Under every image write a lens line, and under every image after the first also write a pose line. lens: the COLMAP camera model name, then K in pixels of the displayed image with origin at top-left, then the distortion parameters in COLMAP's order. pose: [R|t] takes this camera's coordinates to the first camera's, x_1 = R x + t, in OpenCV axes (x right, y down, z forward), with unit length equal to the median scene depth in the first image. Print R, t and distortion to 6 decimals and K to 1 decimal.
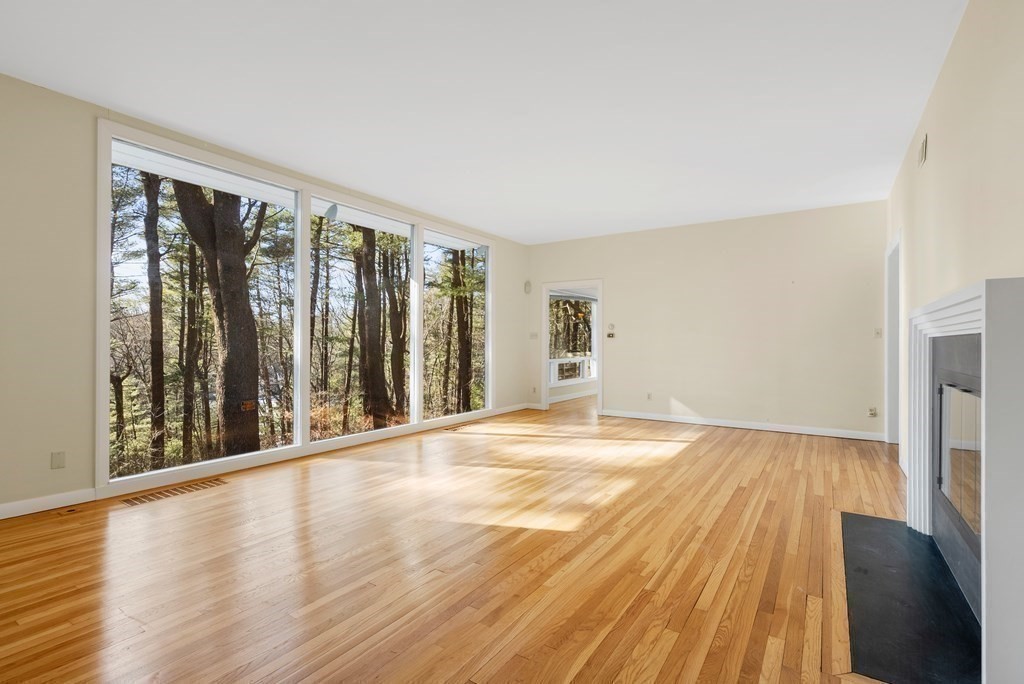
lens RADIAL K [[476.1, 0, 512.0], [0, 476.1, 342.0], [0, 0, 1]] dist [0.001924, 0.000762]
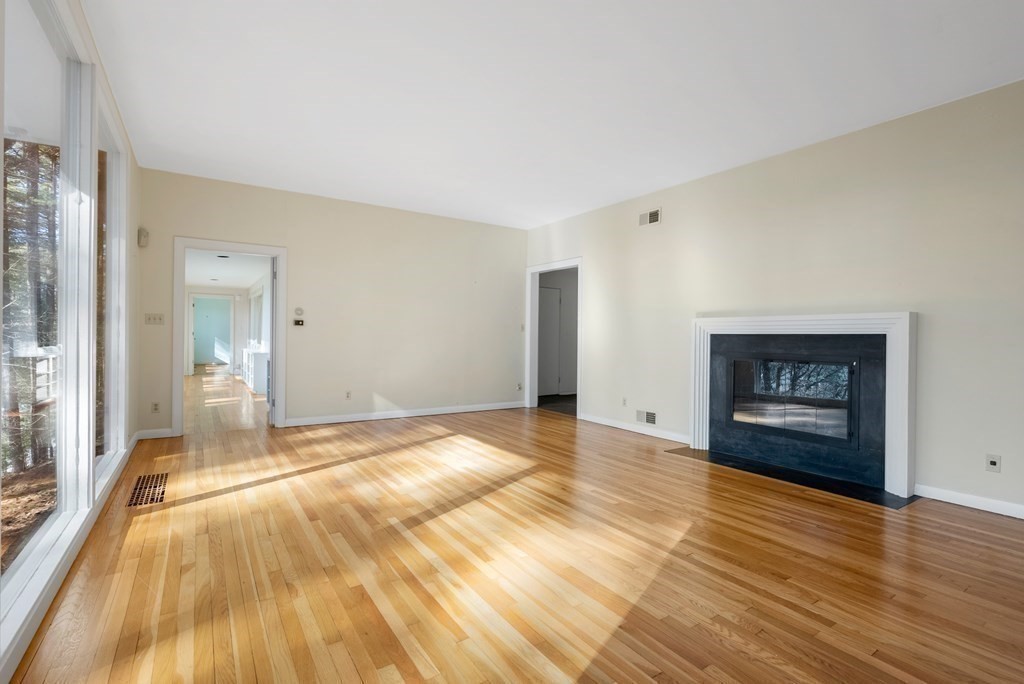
lens RADIAL K [[476.1, 0, 512.0], [0, 476.1, 342.0], [0, 0, 1]] dist [0.001924, 0.000762]
pose [[0.390873, -0.009441, 0.920396, -0.911202], [-0.012859, 0.999794, 0.015716, 0.001252], [-0.920355, -0.017979, 0.390671, 0.926501]]
